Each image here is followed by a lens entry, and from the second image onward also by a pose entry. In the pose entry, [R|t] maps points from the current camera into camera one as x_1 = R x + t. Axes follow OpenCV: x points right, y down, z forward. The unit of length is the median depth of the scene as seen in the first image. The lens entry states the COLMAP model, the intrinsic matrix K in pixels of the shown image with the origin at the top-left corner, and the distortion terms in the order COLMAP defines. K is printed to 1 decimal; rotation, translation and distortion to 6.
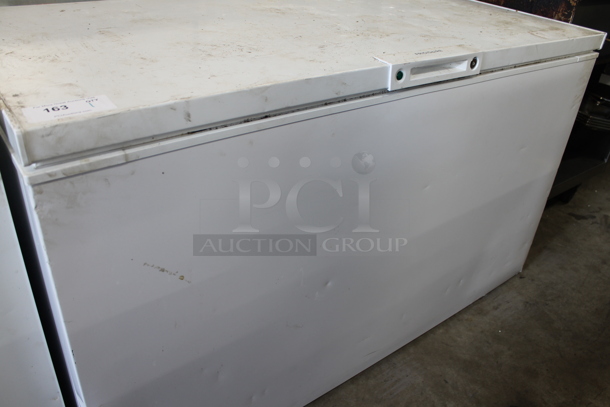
lens RADIAL K [[520.4, 0, 303.8], [0, 520.4, 204.4], [0, 0, 1]] dist [-0.145099, 0.120189]
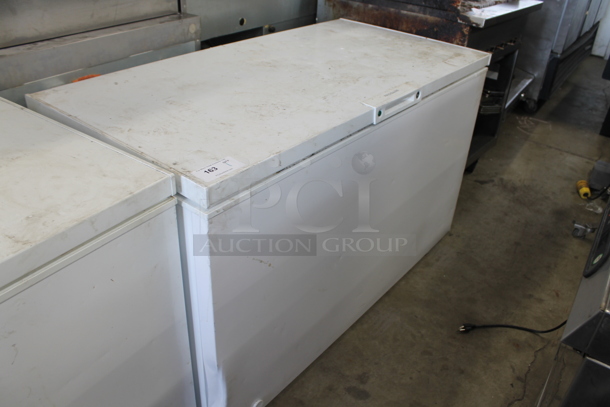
lens RADIAL K [[520.4, 0, 303.8], [0, 520.4, 204.2], [0, 0, 1]] dist [-0.145099, 0.120189]
pose [[0.972185, -0.139602, 0.188063, -0.228488], [0.135213, 0.990161, 0.036029, -0.043798], [-0.191243, -0.009598, 0.981496, -0.298133]]
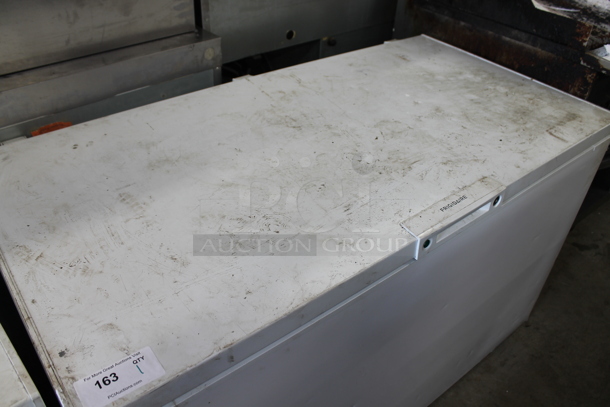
lens RADIAL K [[520.4, 0, 302.3], [0, 520.4, 204.4], [0, 0, 1]] dist [-0.145099, 0.120189]
pose [[0.999572, -0.028081, 0.008159, -0.039577], [0.027122, 0.994581, 0.100367, -0.275873], [-0.010933, -0.100102, 0.994917, 0.004392]]
